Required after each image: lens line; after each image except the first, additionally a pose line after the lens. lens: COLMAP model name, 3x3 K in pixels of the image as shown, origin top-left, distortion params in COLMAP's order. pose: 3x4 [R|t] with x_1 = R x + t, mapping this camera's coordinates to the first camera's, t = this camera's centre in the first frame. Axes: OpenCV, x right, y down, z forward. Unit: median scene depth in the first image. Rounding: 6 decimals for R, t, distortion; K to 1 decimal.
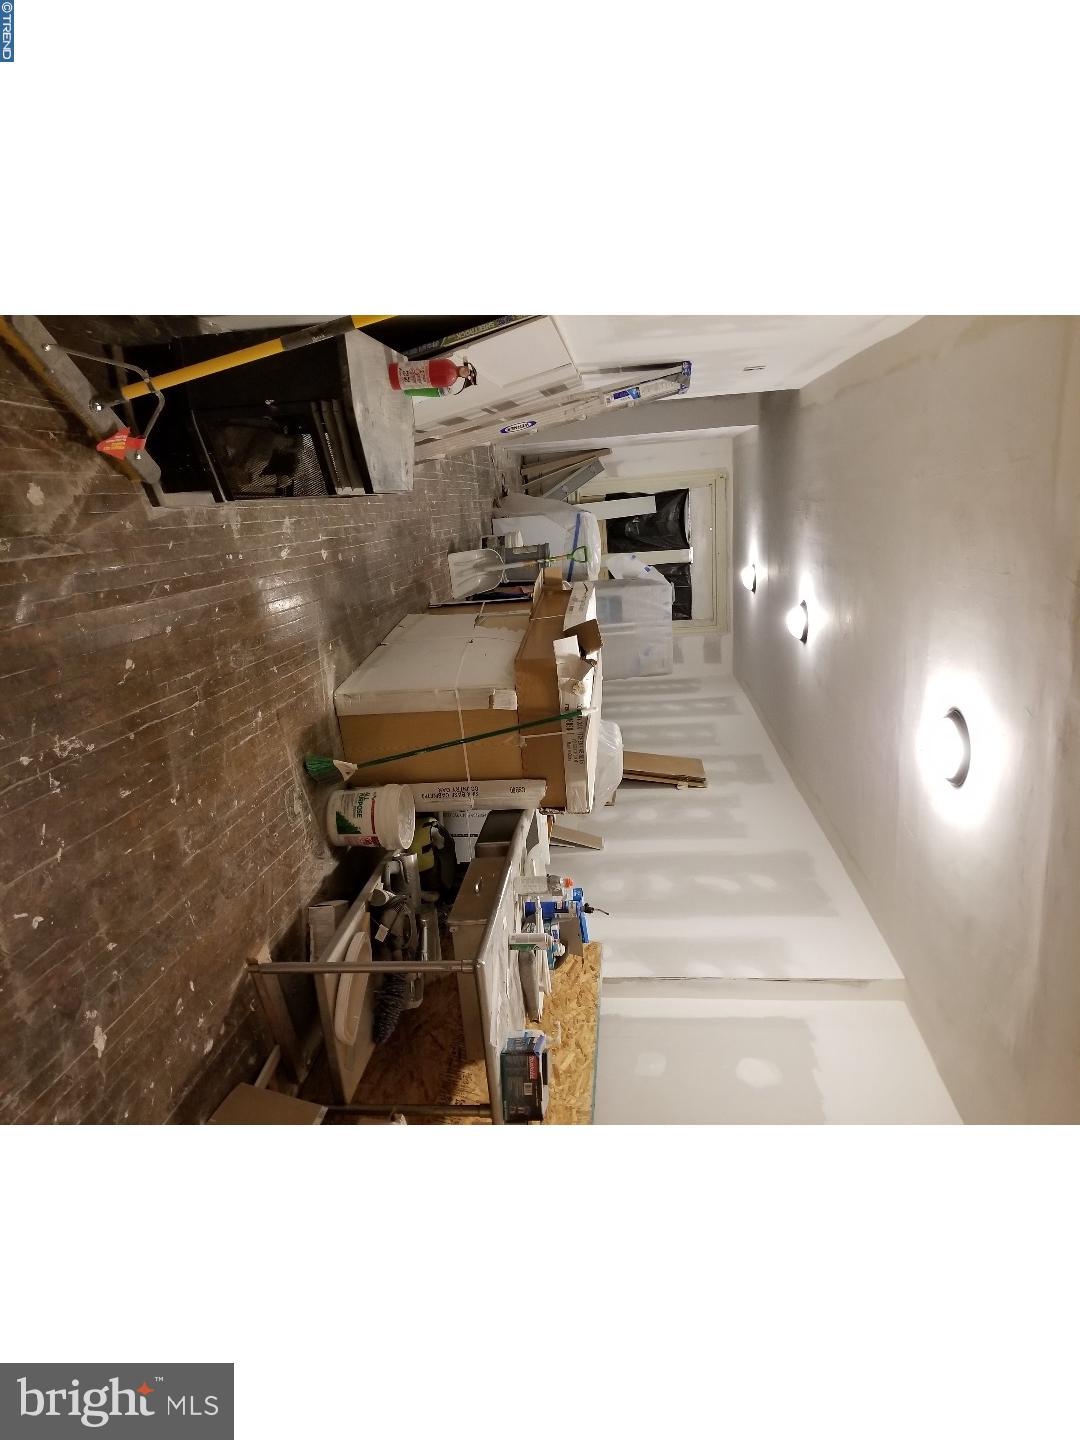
lens RADIAL K [[828.1, 0, 551.3], [0, 828.1, 740.8], [0, 0, 1]] dist [0.097044, -0.148740]
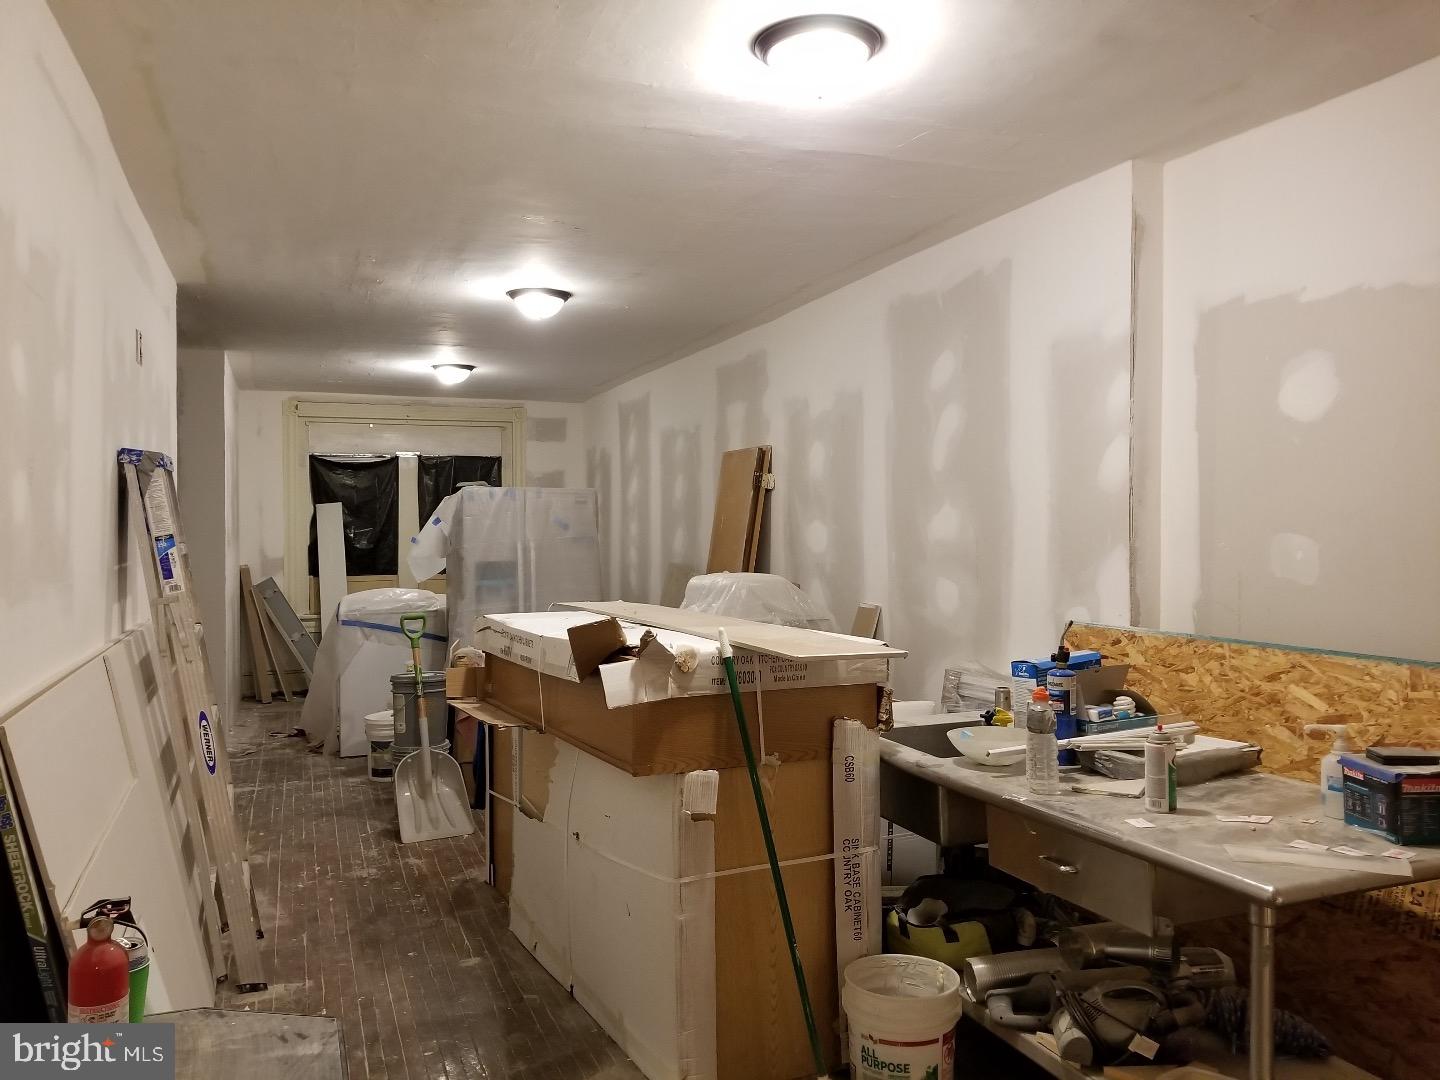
lens RADIAL K [[1104.3, 0, 704.5], [0, 1104.3, 522.6], [0, 0, 1]] dist [0.075323, -0.085481]
pose [[0.026313, -0.993266, 0.112826, 0.033542], [0.997320, 0.033792, 0.064899, -0.081482], [-0.068275, 0.110816, 0.991493, 0.177738]]
